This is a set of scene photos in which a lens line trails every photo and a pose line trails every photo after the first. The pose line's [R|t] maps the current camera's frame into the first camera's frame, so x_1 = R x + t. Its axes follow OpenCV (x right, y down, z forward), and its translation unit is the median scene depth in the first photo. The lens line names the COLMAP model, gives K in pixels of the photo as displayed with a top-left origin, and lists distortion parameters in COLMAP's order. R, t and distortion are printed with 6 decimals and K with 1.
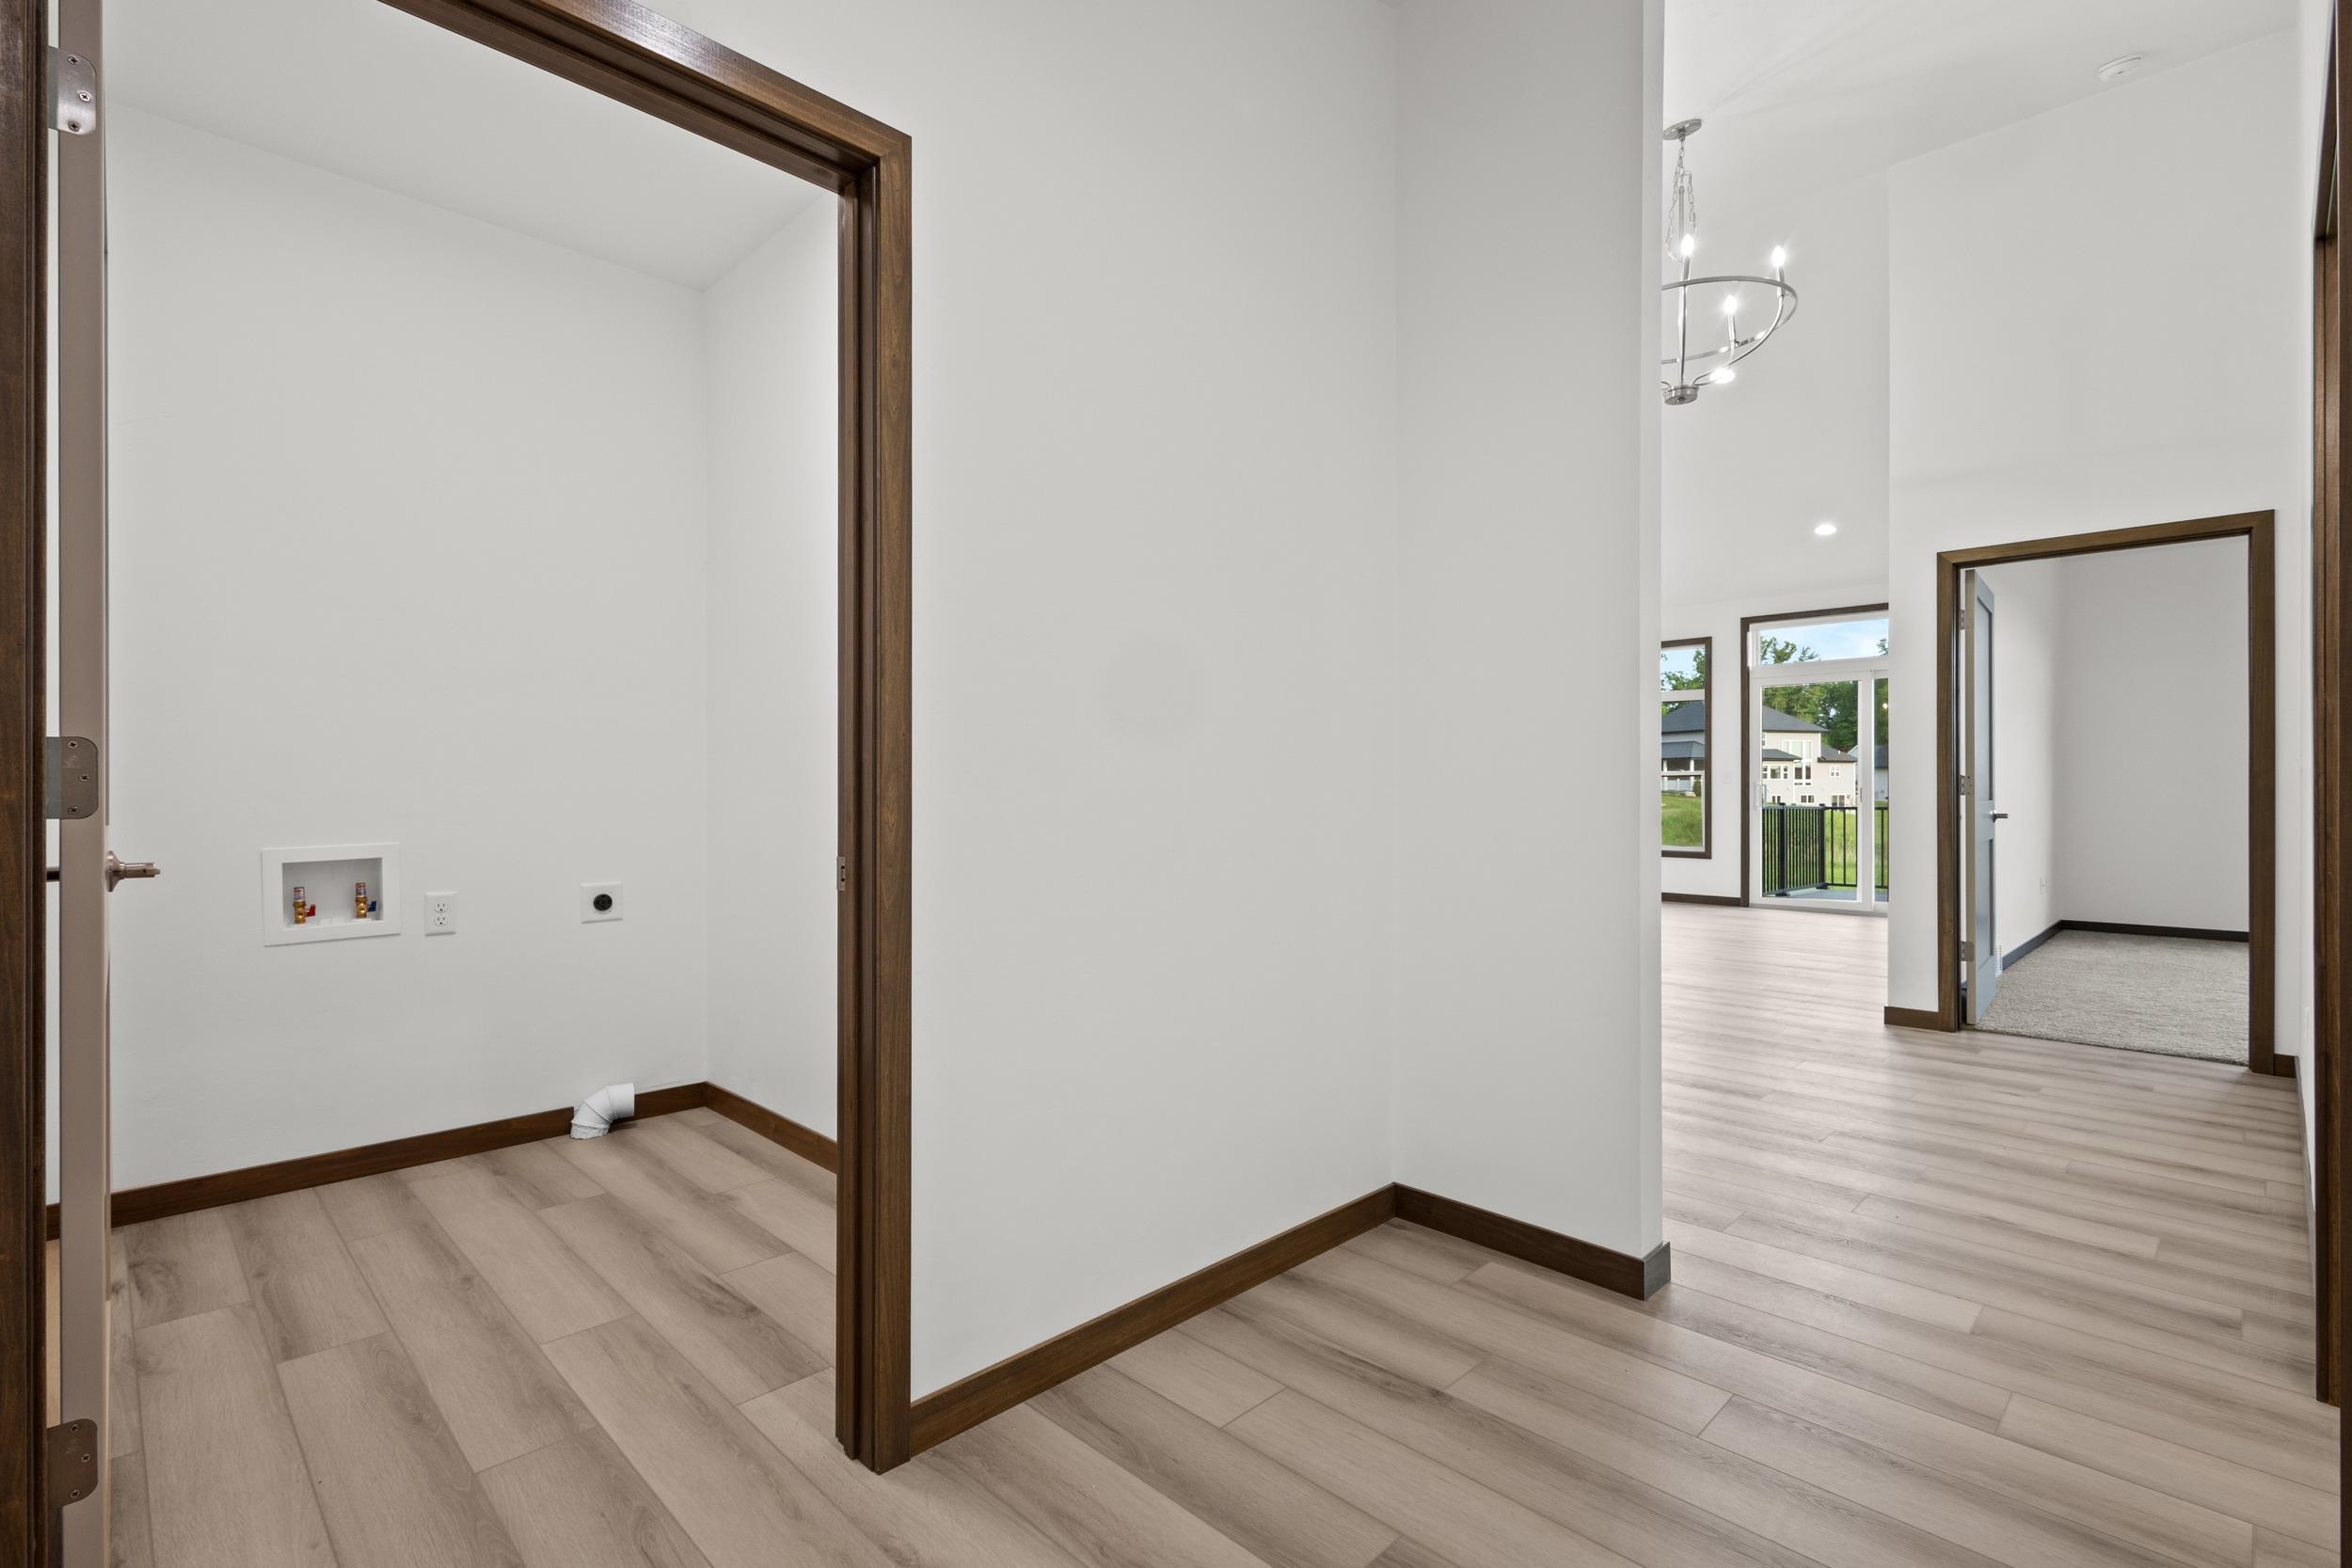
lens RADIAL K [[1084.4, 0, 1165.2], [0, 1084.4, 786.8], [0, 0, 1]] dist [0.006705, -0.000675]
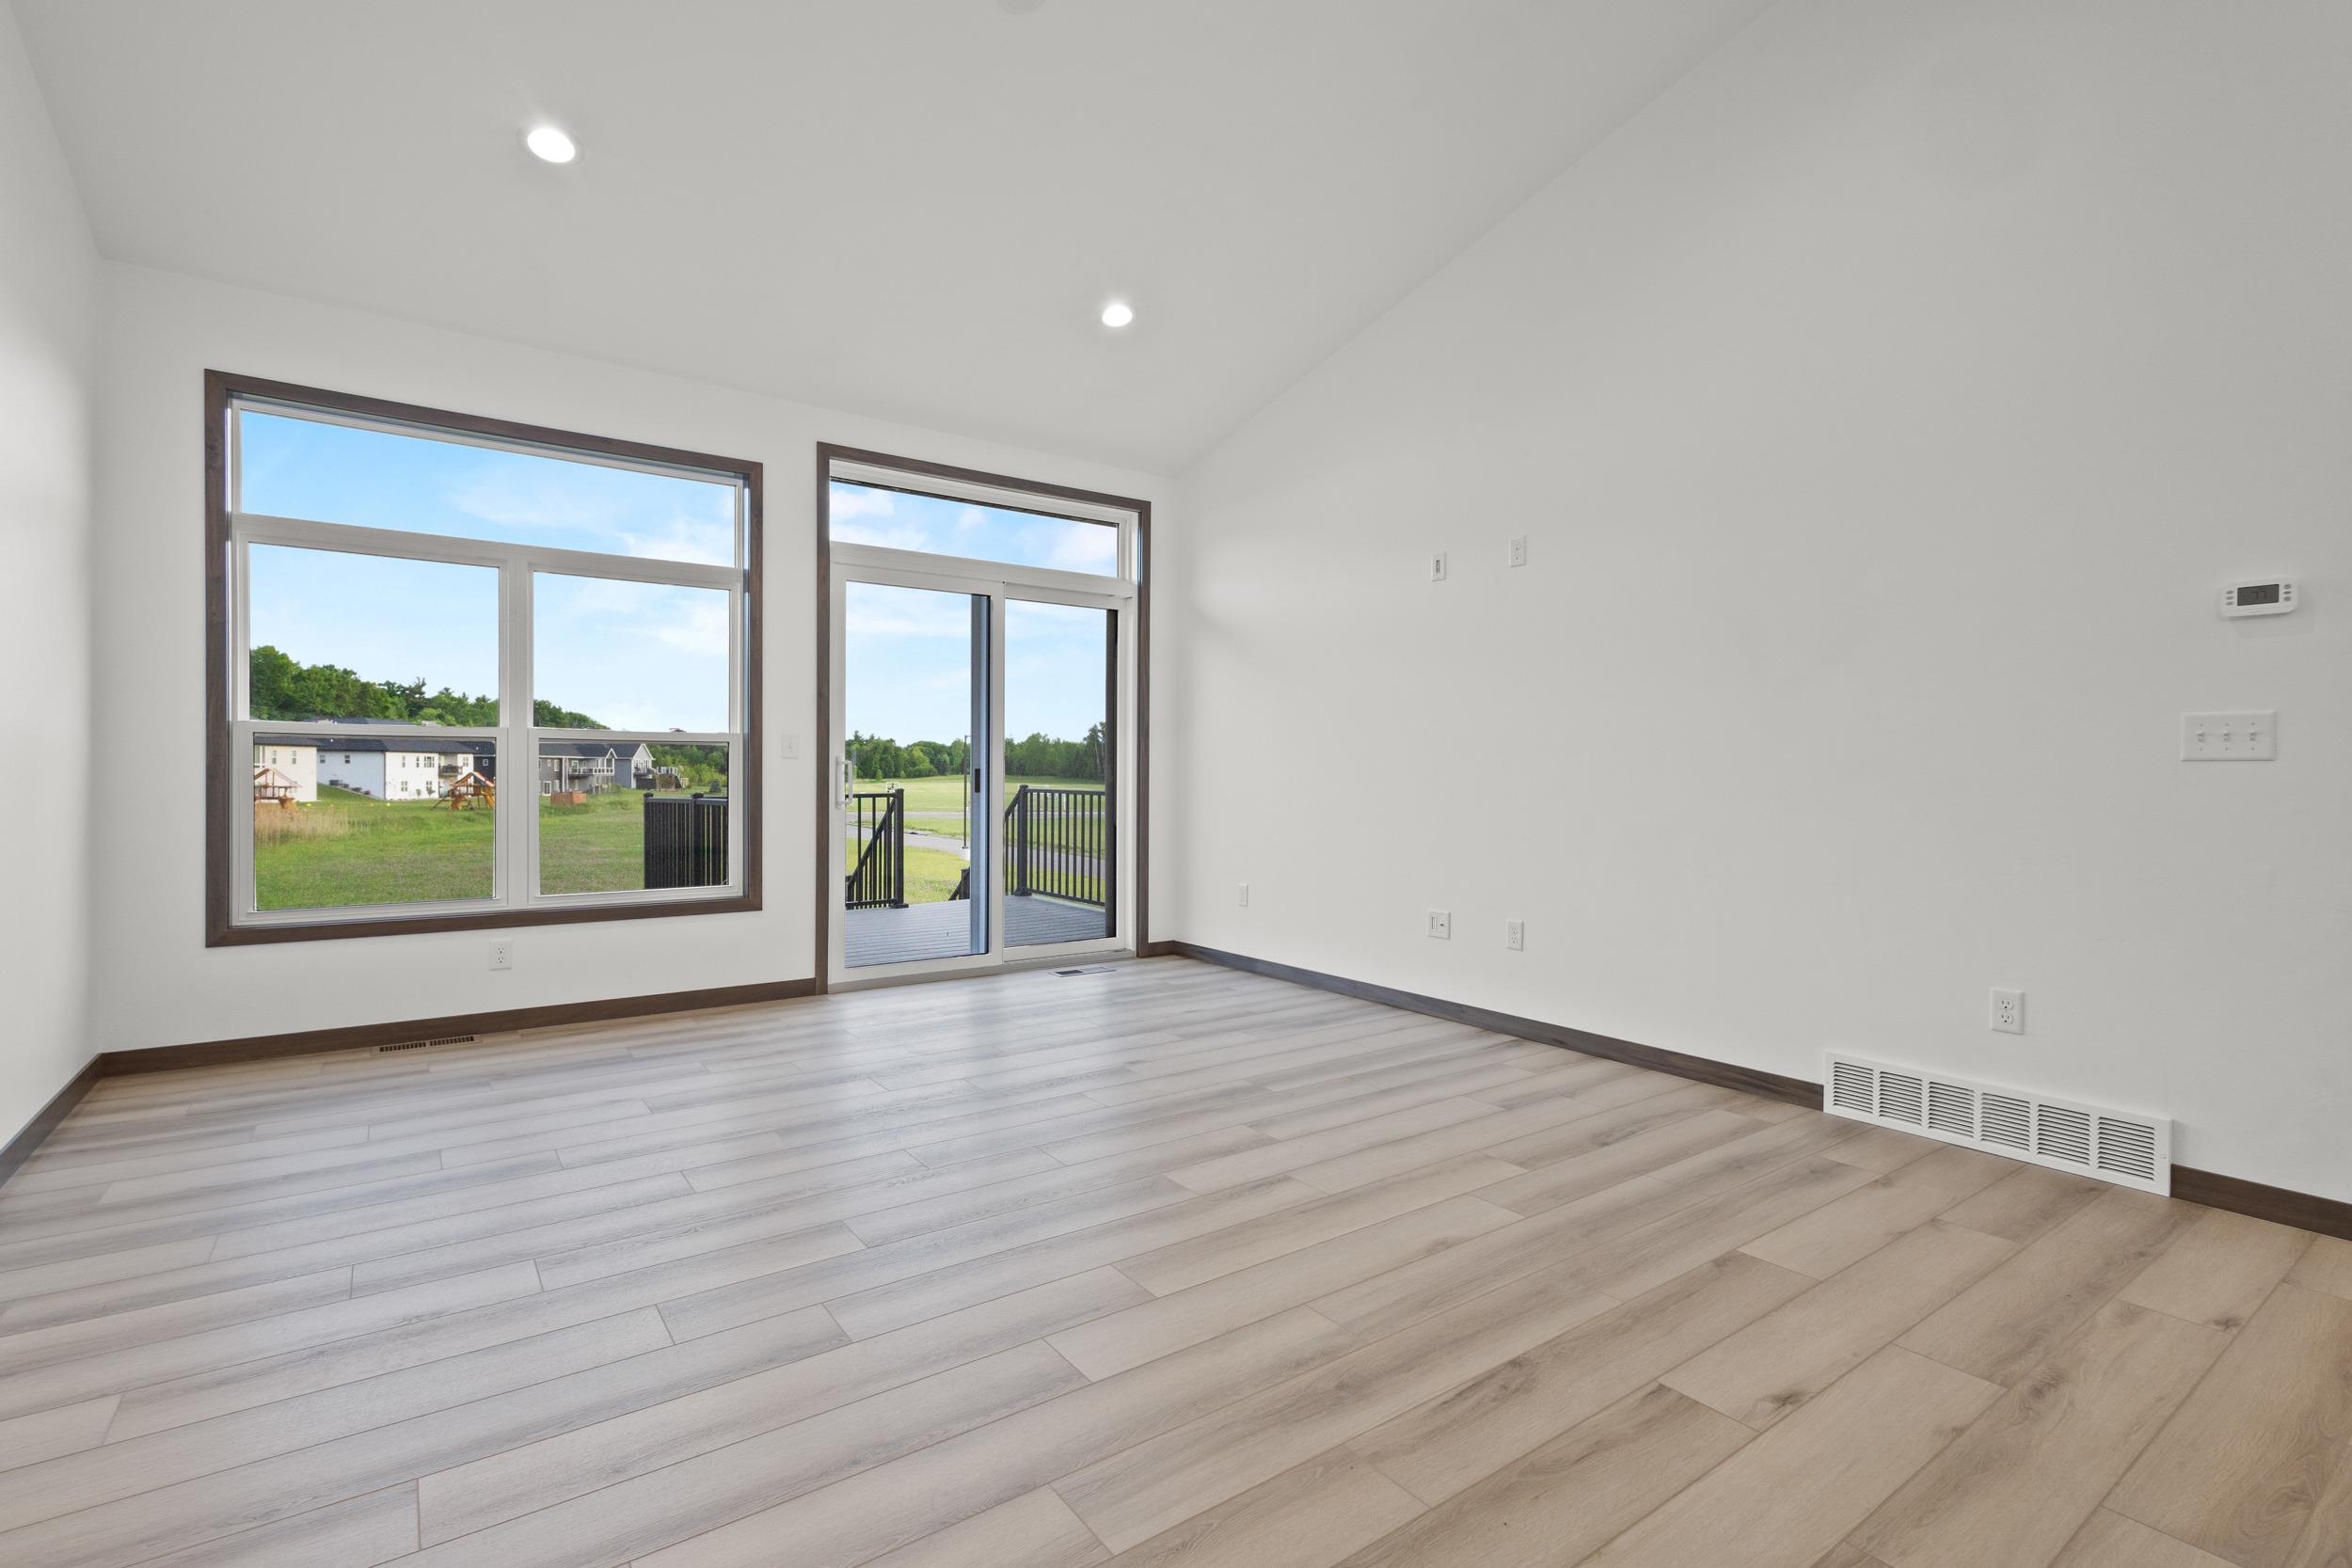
lens RADIAL K [[1084.4, 0, 1171.5], [0, 1084.4, 769.6], [0, 0, 1]] dist [0.006705, -0.000675]
pose [[0.157655, 0.000866, 0.987494, 0.082194], [-0.004328, 0.999991, -0.000186, 0.002828], [-0.987485, -0.004245, 0.157657, 1.466055]]
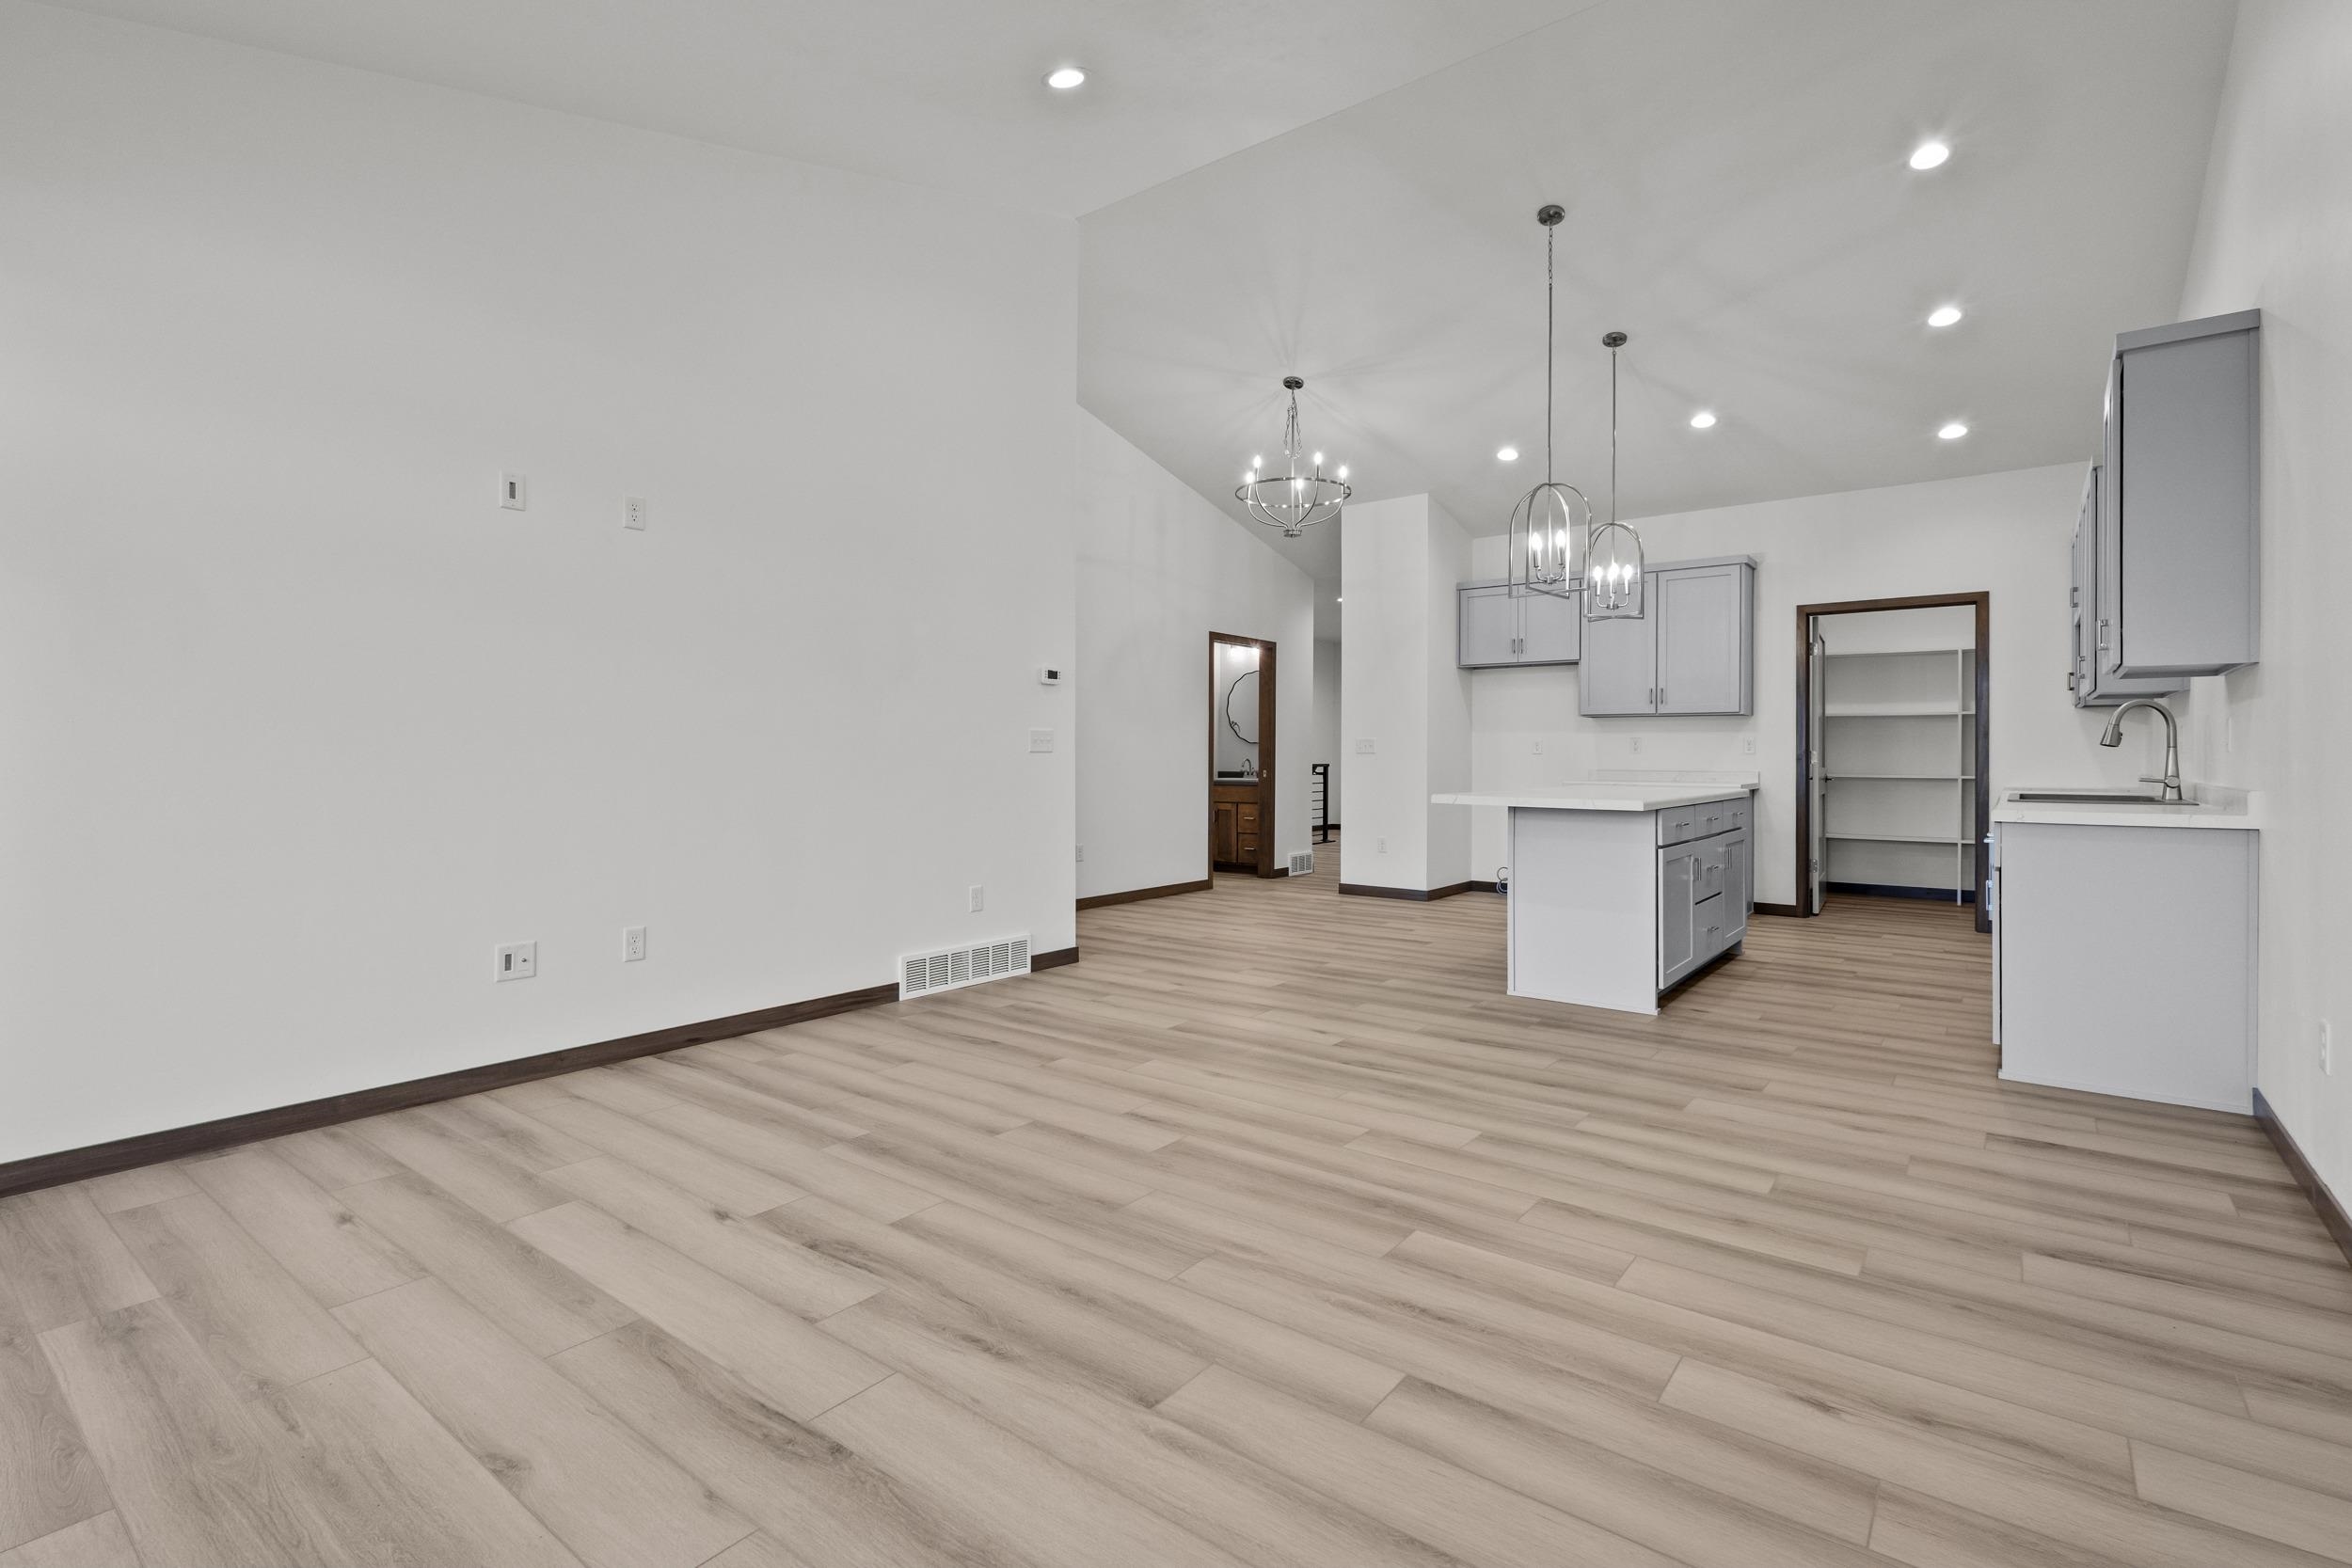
lens RADIAL K [[1084.4, 0, 1160.7], [0, 1084.4, 778.5], [0, 0, 1]] dist [0.006705, -0.000675]
pose [[-0.992292, -0.000305, -0.123921, 0.718099], [-0.003213, 0.999724, 0.023262, -0.004410], [0.123879, 0.023481, -0.992019, 2.154496]]
